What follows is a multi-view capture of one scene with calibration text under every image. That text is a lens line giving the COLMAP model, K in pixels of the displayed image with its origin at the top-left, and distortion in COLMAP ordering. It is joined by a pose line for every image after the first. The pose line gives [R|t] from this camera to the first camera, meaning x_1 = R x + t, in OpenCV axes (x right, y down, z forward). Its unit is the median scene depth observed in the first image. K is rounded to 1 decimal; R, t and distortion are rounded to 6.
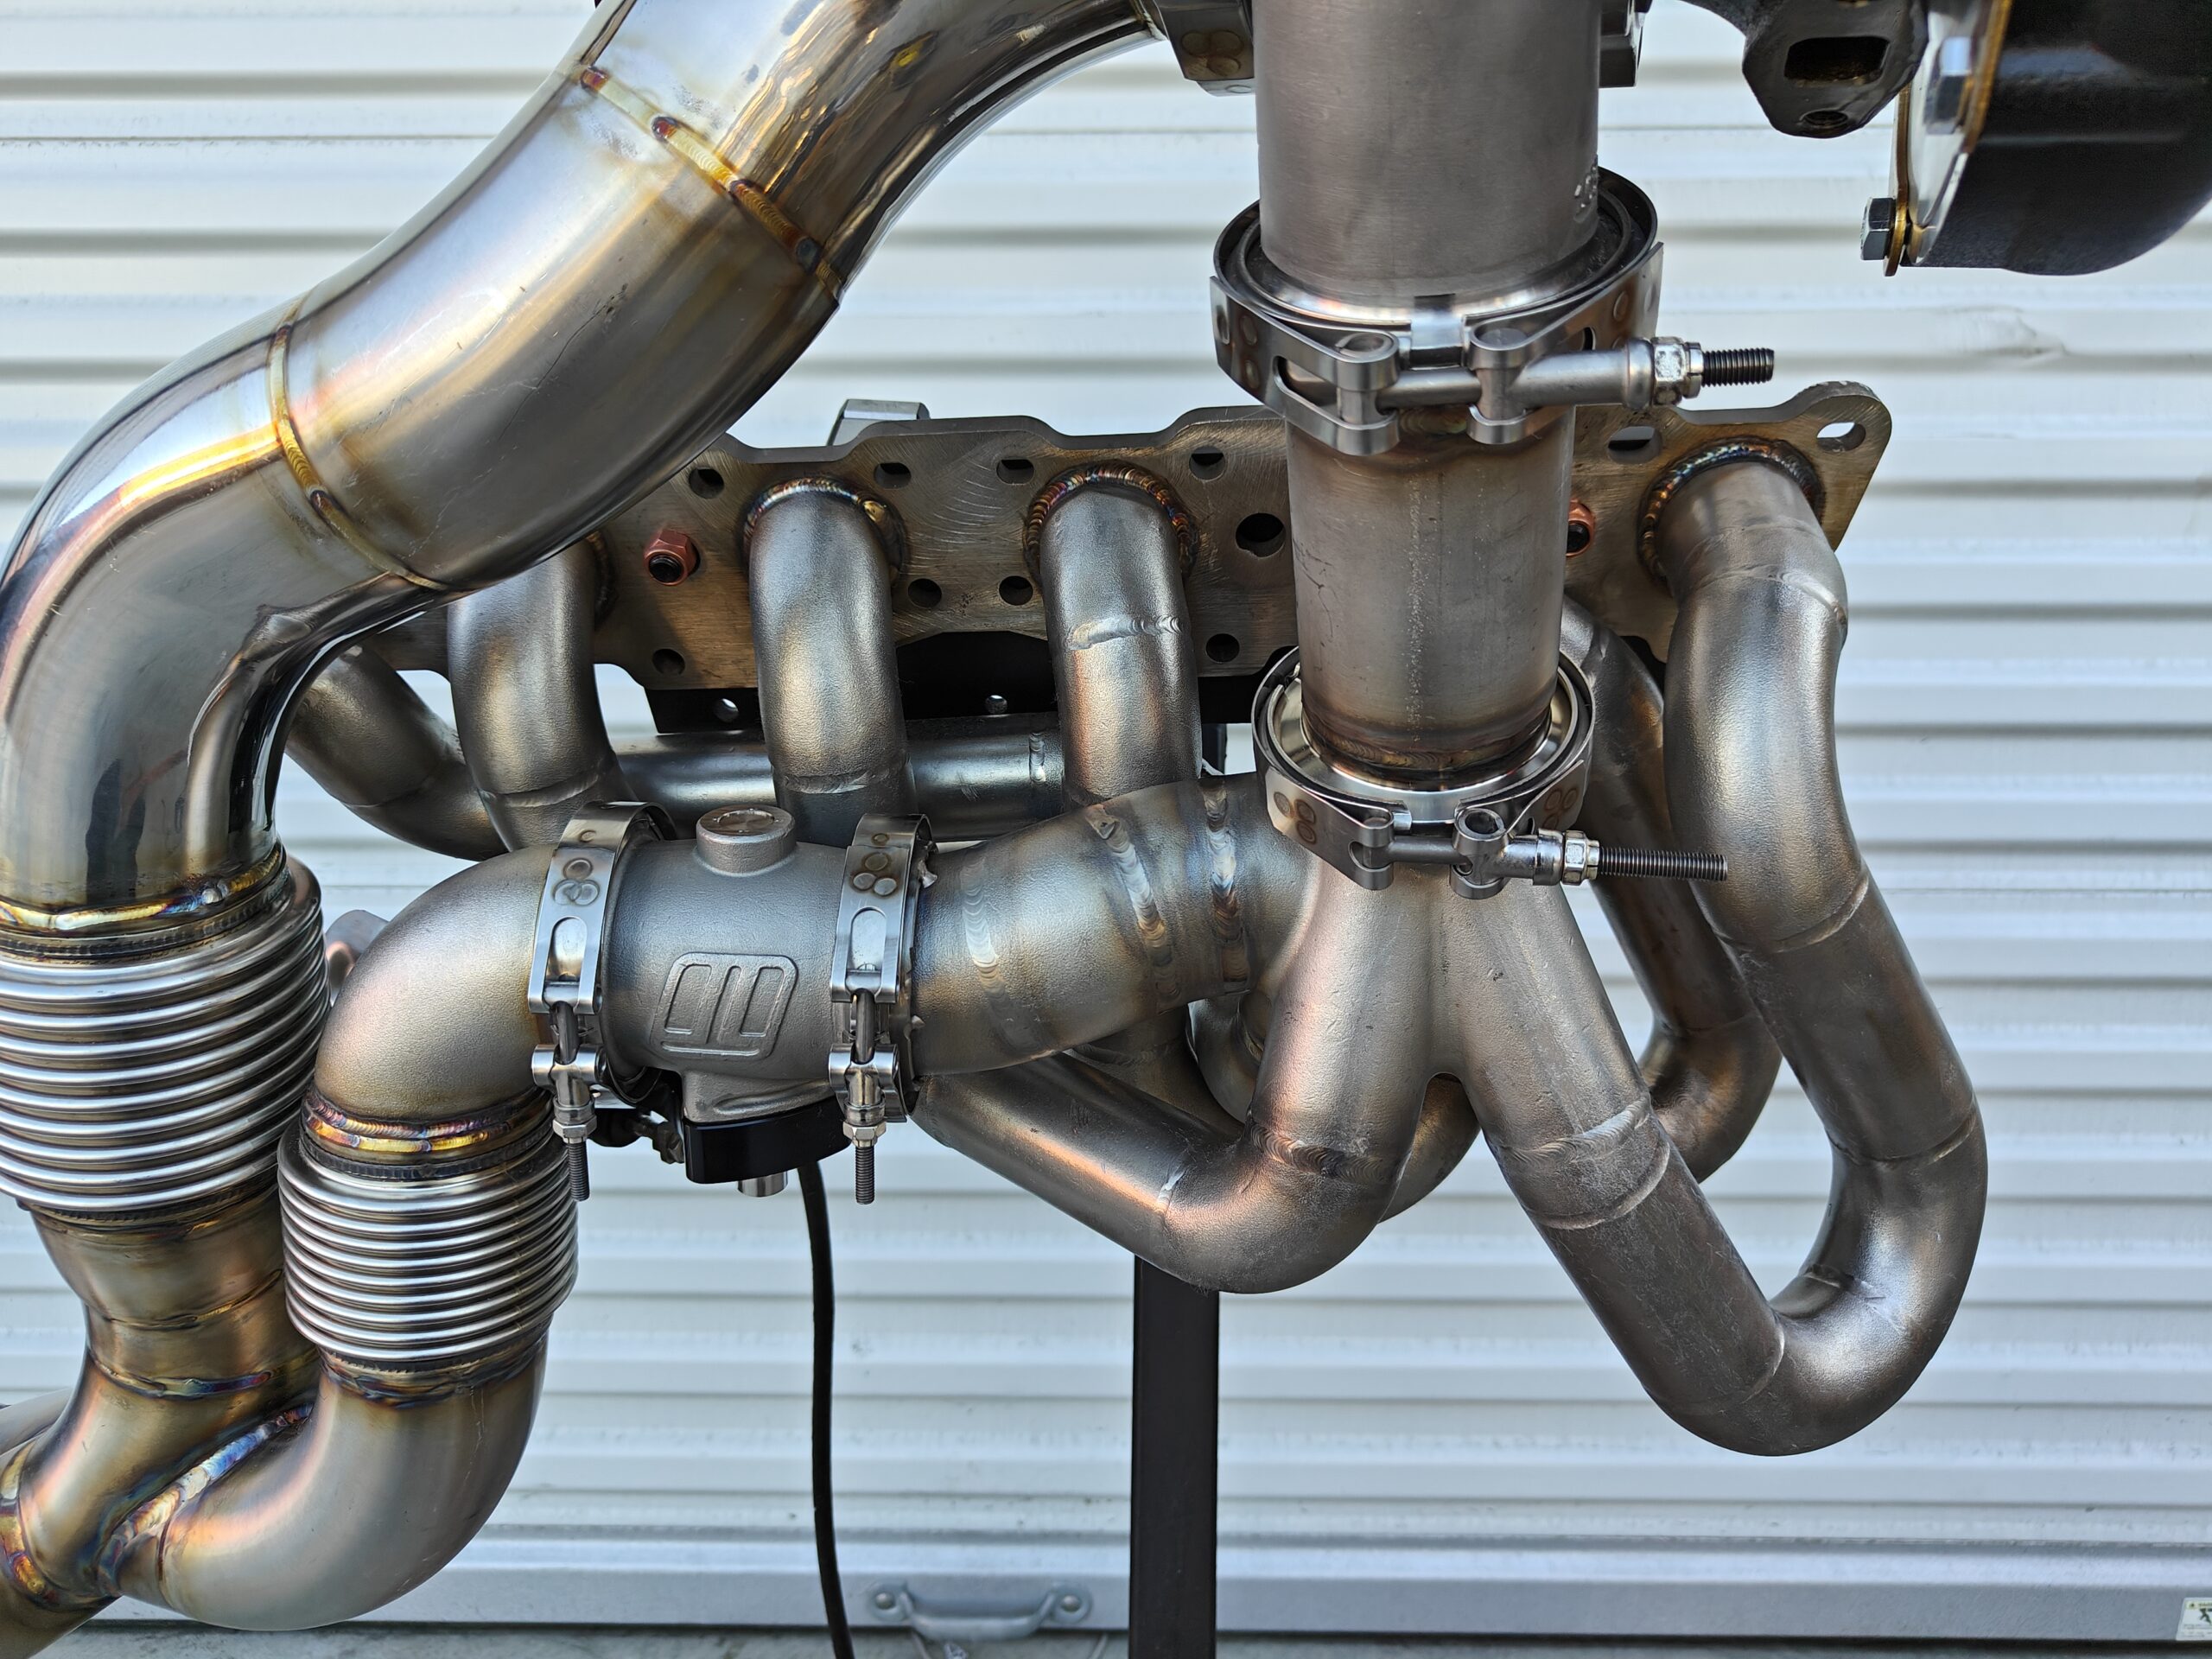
lens RADIAL K [[1548.0, 0, 1106.7], [0, 1548.0, 833.2], [0, 0, 1]] dist [-0.005488, -0.000723]
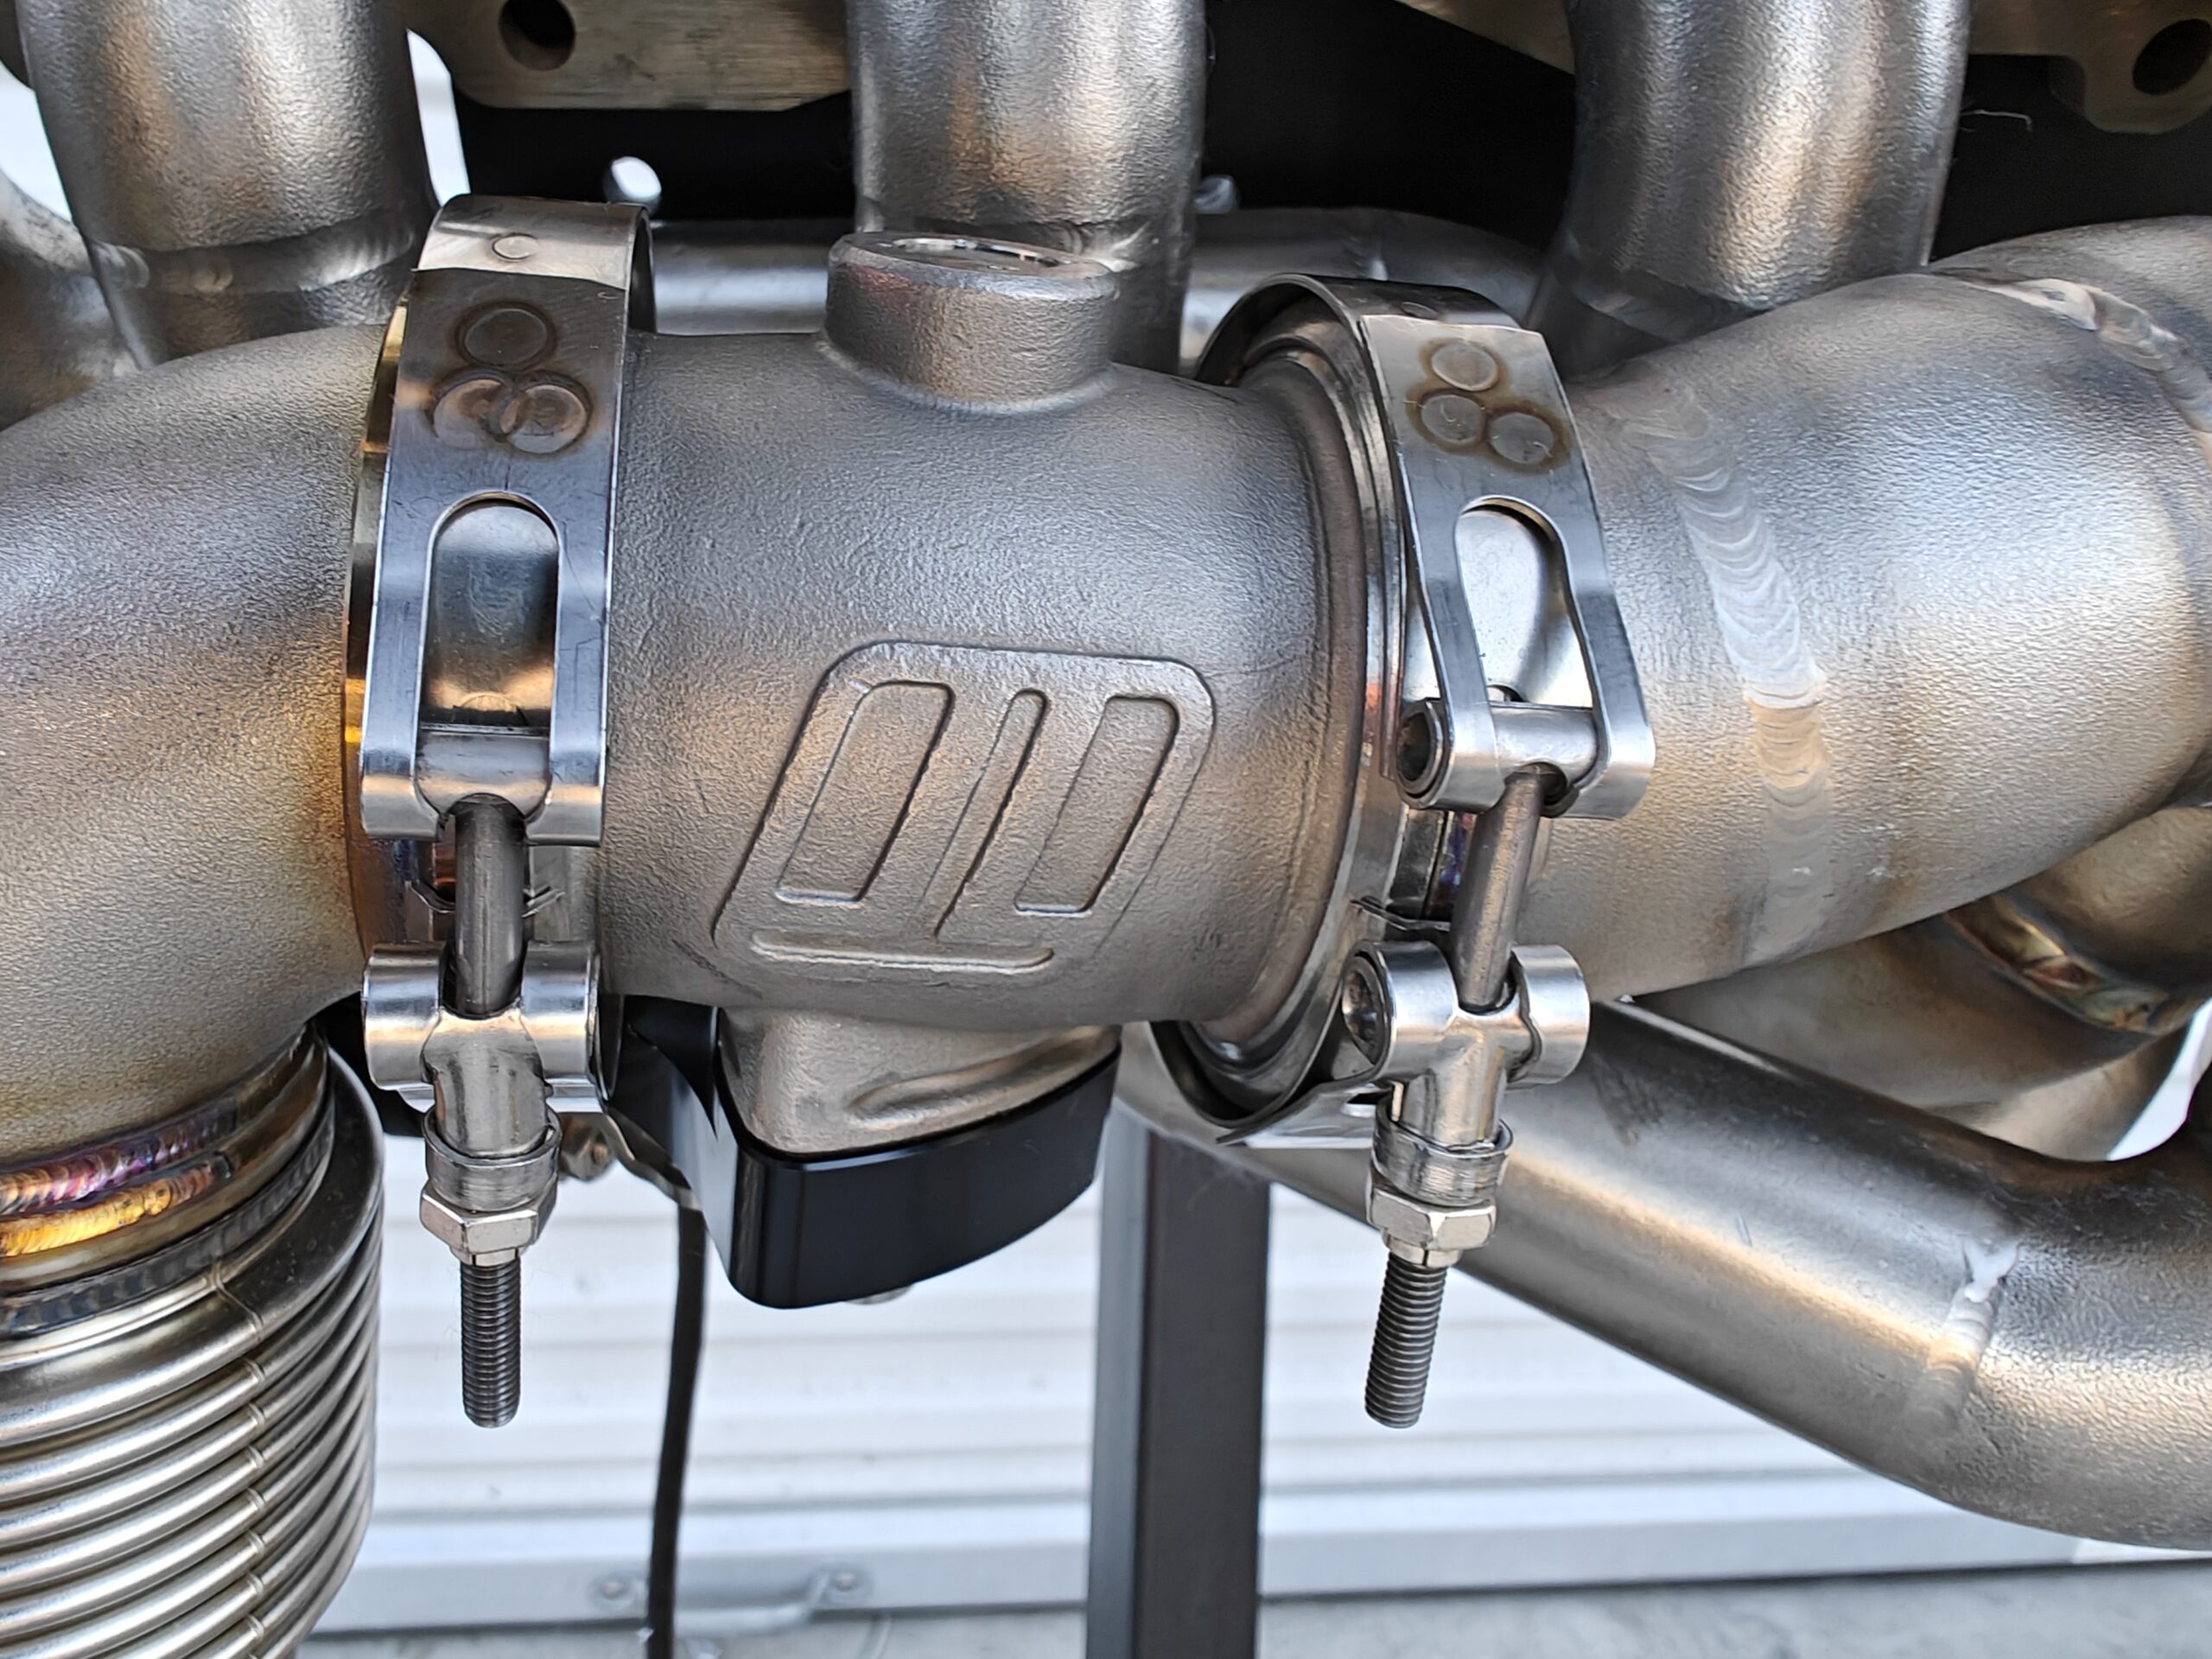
lens RADIAL K [[1999.9, 0, 1104.7], [0, 1999.9, 827.8], [0, 0, 1]] dist [-0.004950, -0.006965]
pose [[0.994566, 0.010569, 0.103567, -0.243456], [-0.021318, 0.994427, 0.103246, 0.065931], [-0.101899, -0.104893, 0.989249, 0.557083]]
